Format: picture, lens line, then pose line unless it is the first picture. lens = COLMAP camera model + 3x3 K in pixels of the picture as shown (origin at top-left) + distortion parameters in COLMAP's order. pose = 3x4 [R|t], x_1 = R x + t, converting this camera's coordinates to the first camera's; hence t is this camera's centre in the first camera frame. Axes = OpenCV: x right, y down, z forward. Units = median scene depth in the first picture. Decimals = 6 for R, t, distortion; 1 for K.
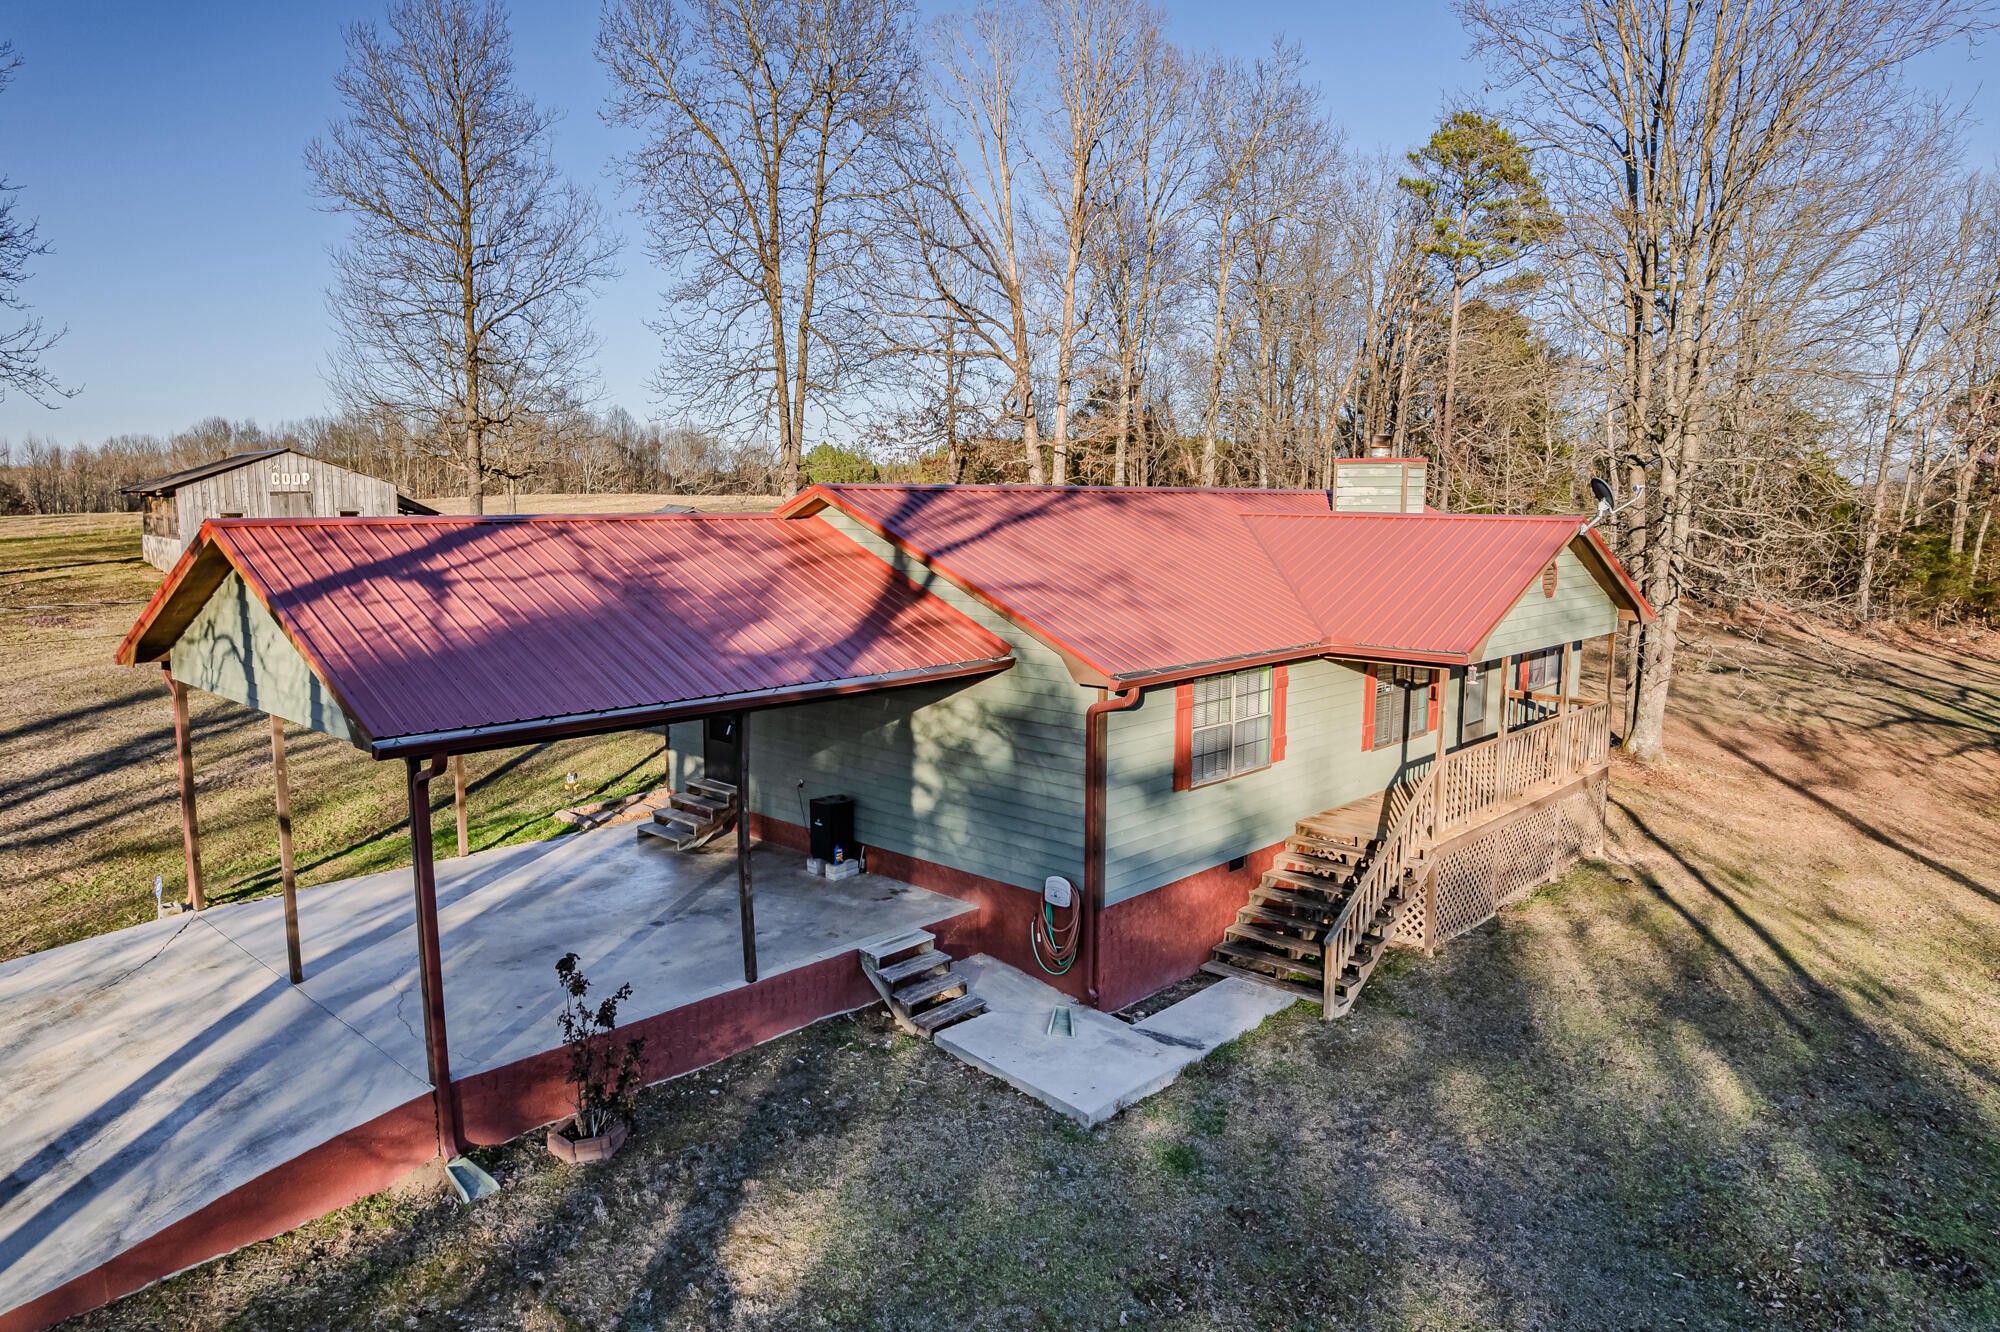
lens RADIAL K [[1370.7, 0, 1039.1], [0, 1370.7, 666.0], [0, 0, 1]] dist [-0.108465, 0.101423]
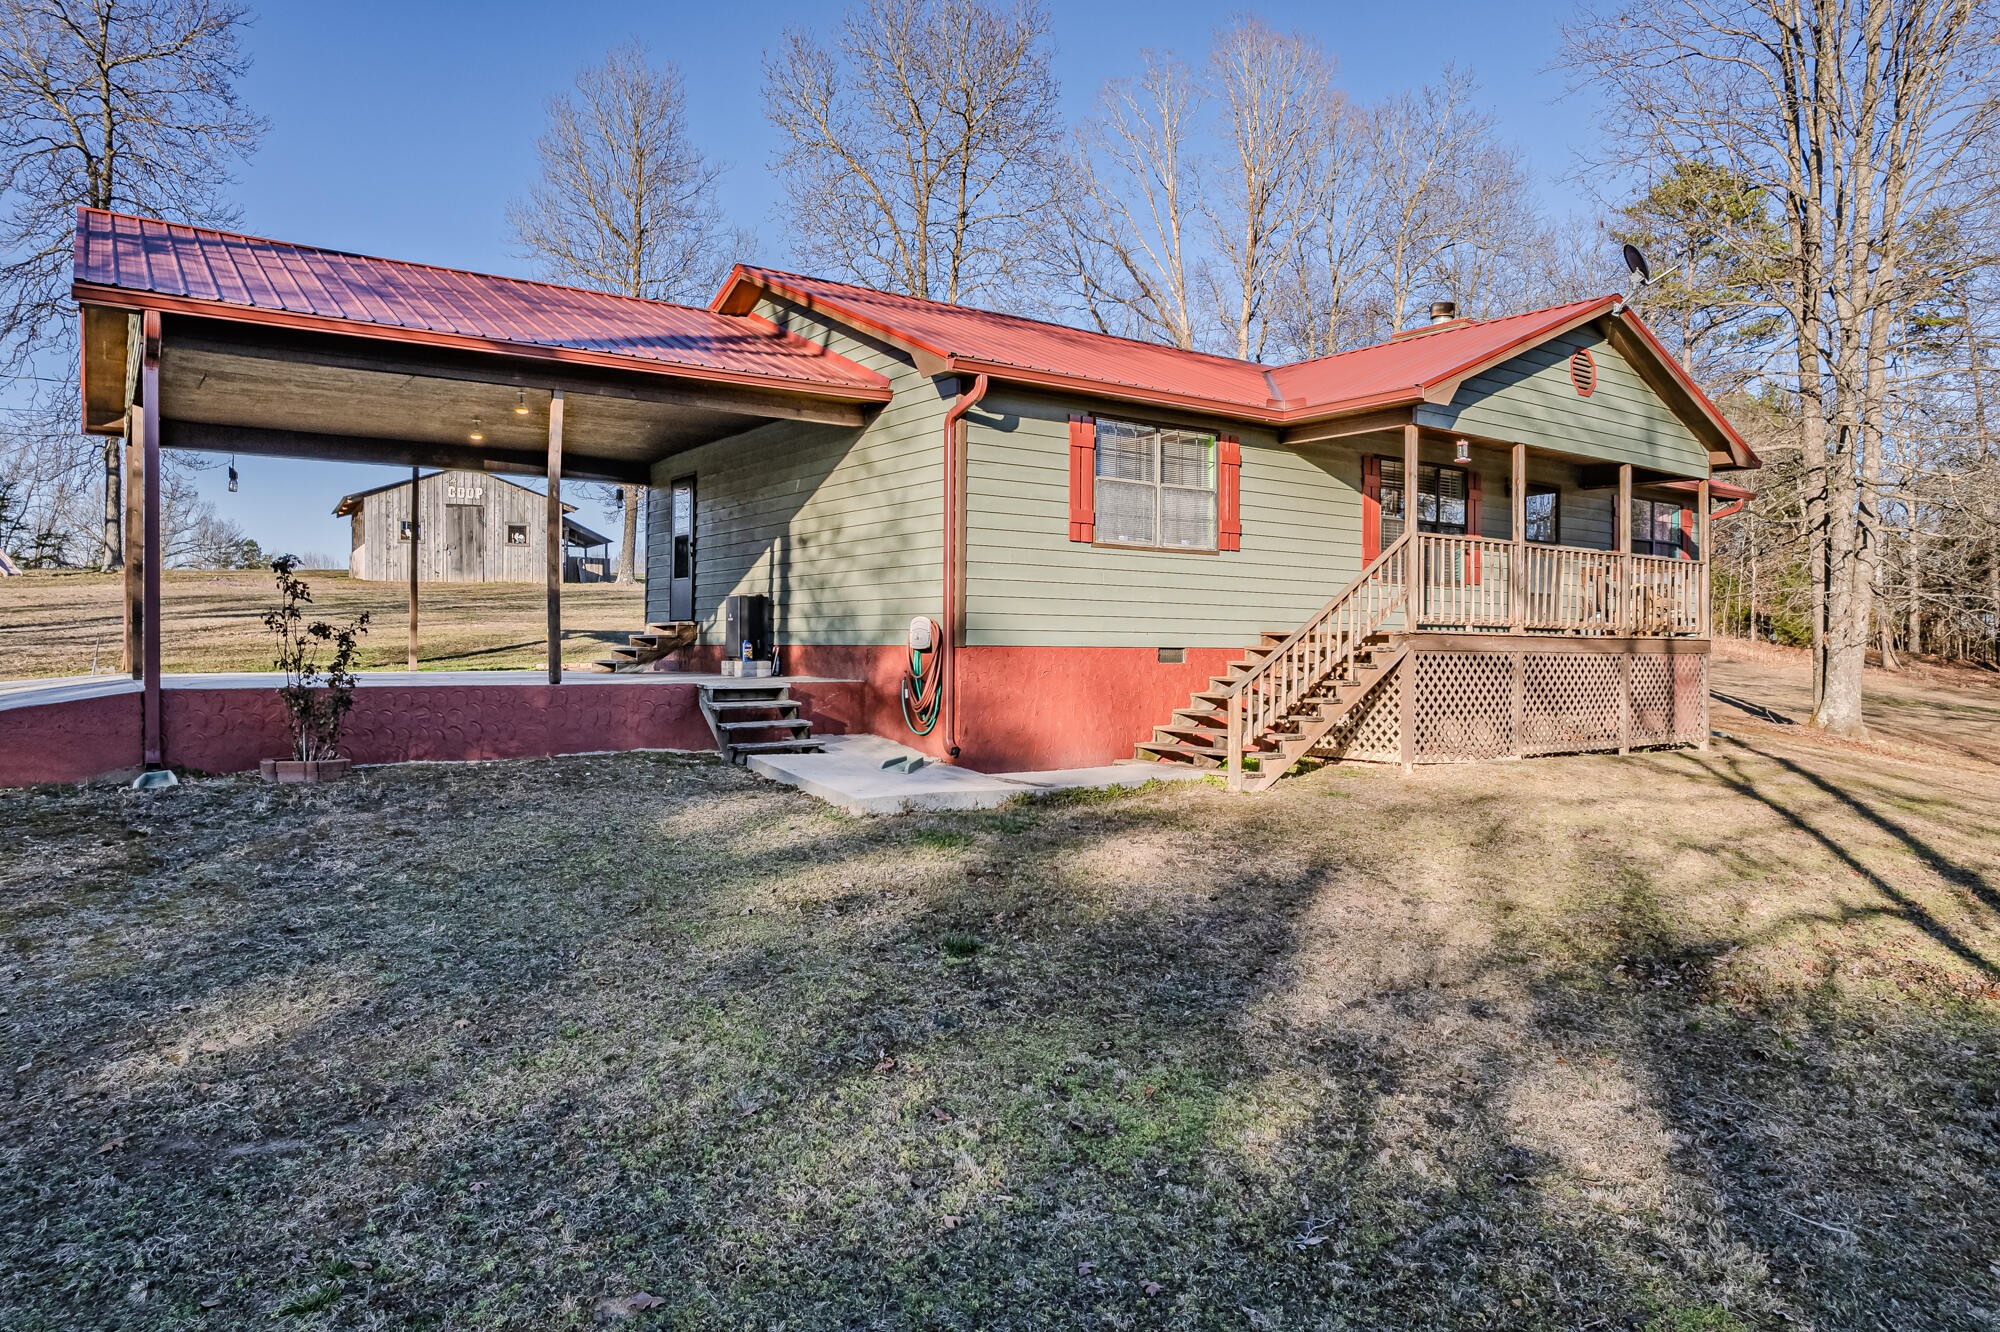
lens RADIAL K [[1370.7, 0, 1039.1], [0, 1370.7, 666.0], [0, 0, 1]] dist [-0.108465, 0.101423]
pose [[0.977858, -0.010506, -0.209005, 0.116330], [-0.015670, 0.992259, -0.123194, 0.123373], [0.208682, 0.123742, 0.970124, 0.059759]]
